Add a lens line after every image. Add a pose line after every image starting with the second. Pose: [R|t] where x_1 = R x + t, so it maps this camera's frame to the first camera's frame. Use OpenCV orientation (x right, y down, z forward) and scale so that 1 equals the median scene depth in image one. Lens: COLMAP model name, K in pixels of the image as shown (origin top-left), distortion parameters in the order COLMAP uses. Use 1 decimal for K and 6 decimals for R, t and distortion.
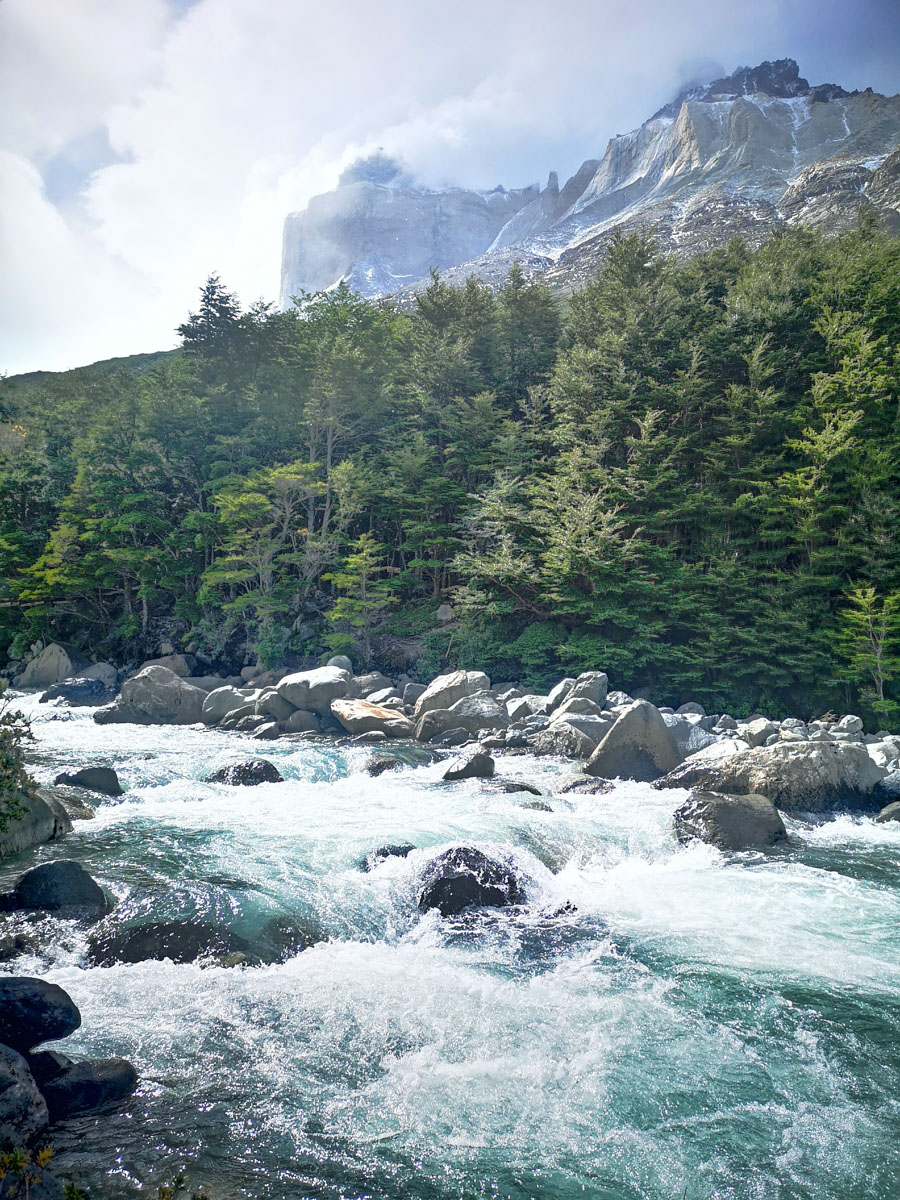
lens RADIAL K [[920.6, 0, 453.8], [0, 920.6, 598.8], [0, 0, 1]] dist [0.074173, -0.073050]
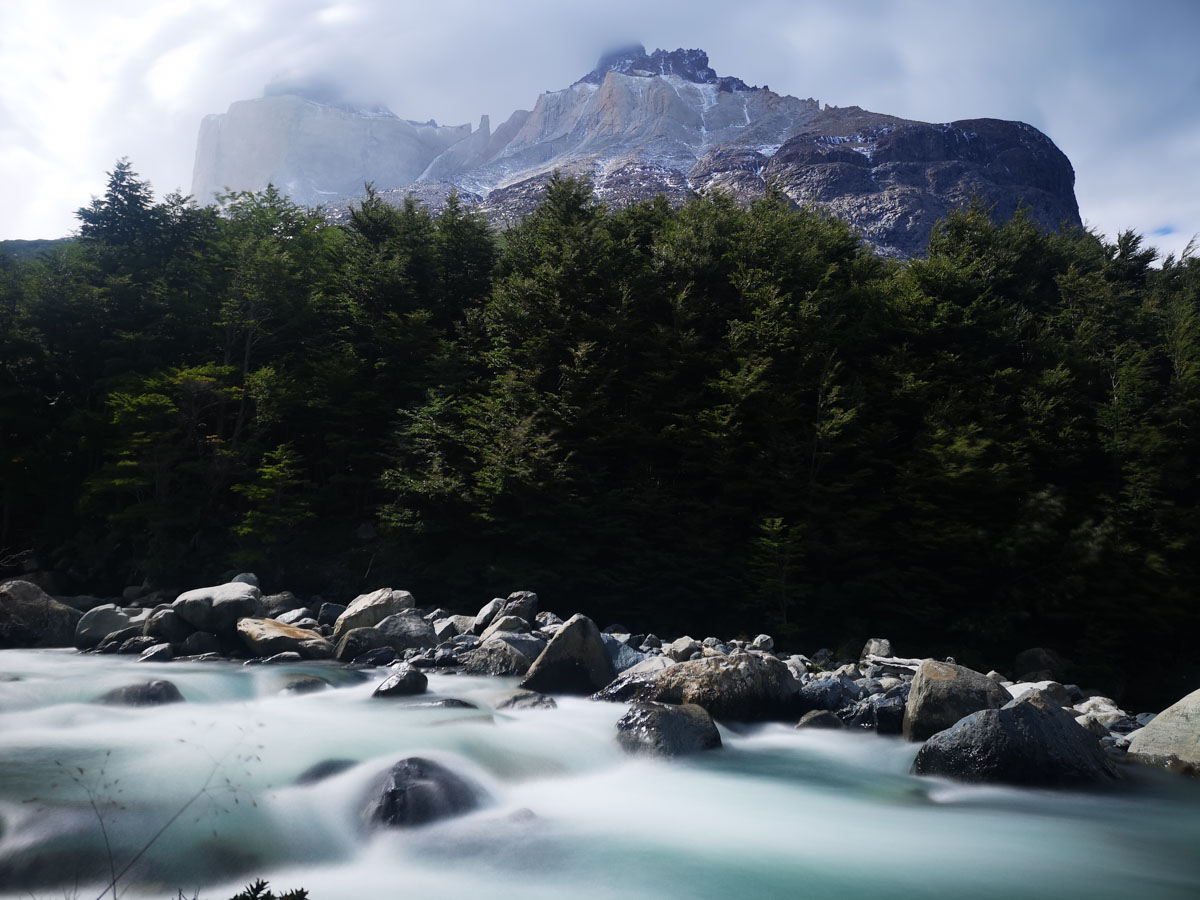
lens RADIAL K [[920.6, 0, 602.2], [0, 920.6, 445.7], [0, 0, 1]] dist [0.074173, -0.073050]
pose [[0.967787, 0.056898, 0.245255, -0.016012], [-0.034809, 0.995012, -0.093480, 0.010112], [-0.249351, 0.081932, 0.964941, 0.003920]]
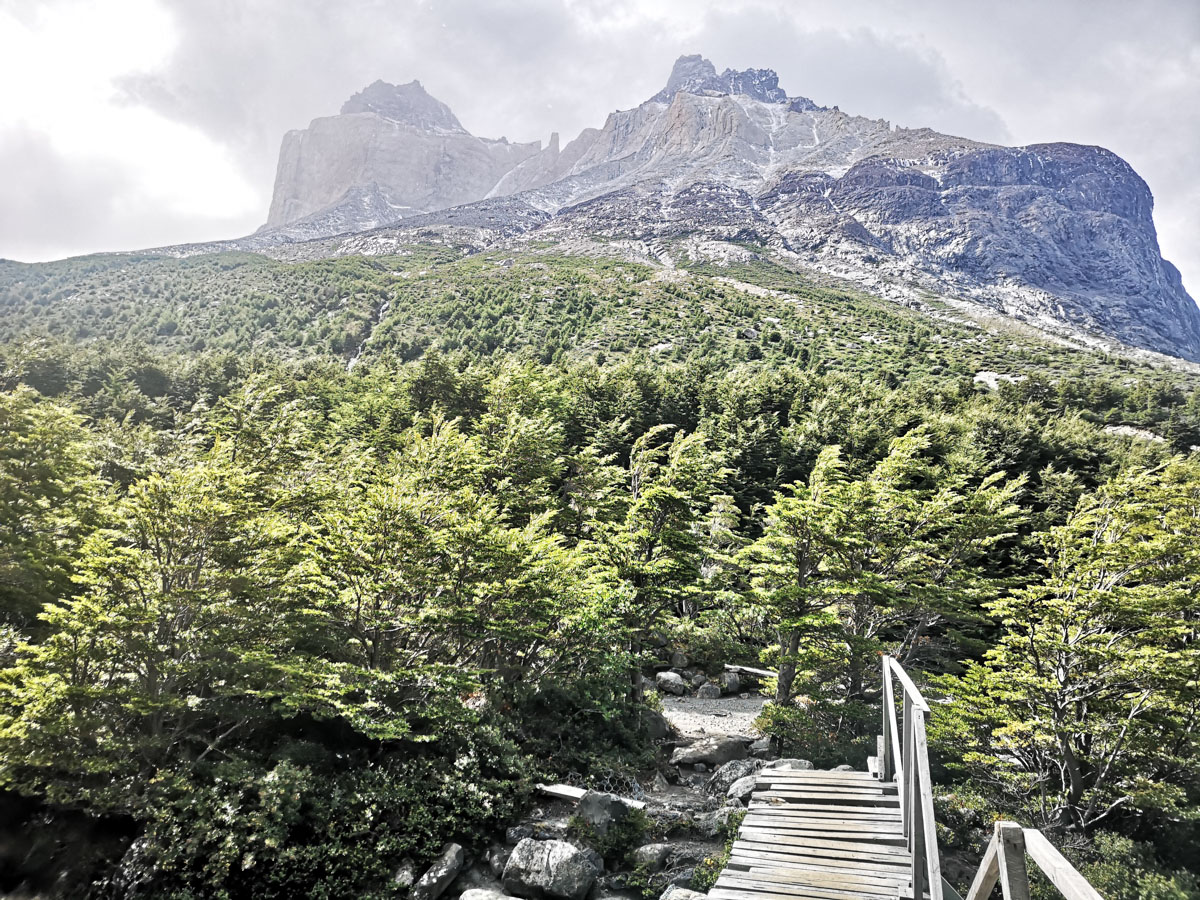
lens RADIAL K [[916.0, 0, 604.1], [0, 916.0, 447.3], [0, 0, 1]] dist [0.072319, -0.070063]
pose [[0.978496, 0.090704, 0.185251, -0.417980], [-0.072294, 0.991963, -0.103838, -0.098506], [-0.193181, 0.088212, 0.977190, -0.697008]]
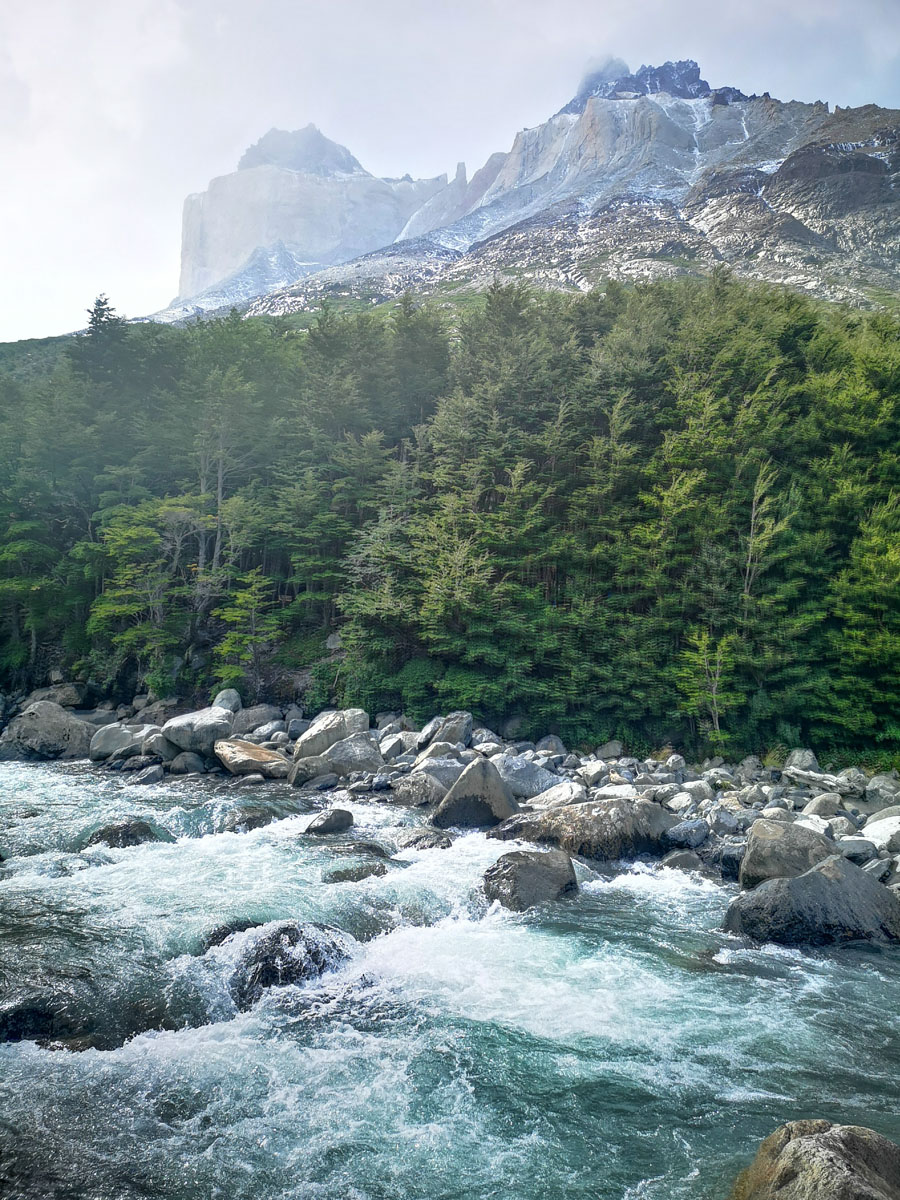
lens RADIAL K [[926.4, 0, 452.0], [0, 926.4, 604.9], [0, 0, 1]] dist [0.084651, -0.096911]
pose [[0.995546, -0.006349, 0.094065, 0.031171], [0.005195, 0.999908, 0.012507, -0.049086], [-0.094136, -0.011962, 0.995487, -0.071926]]
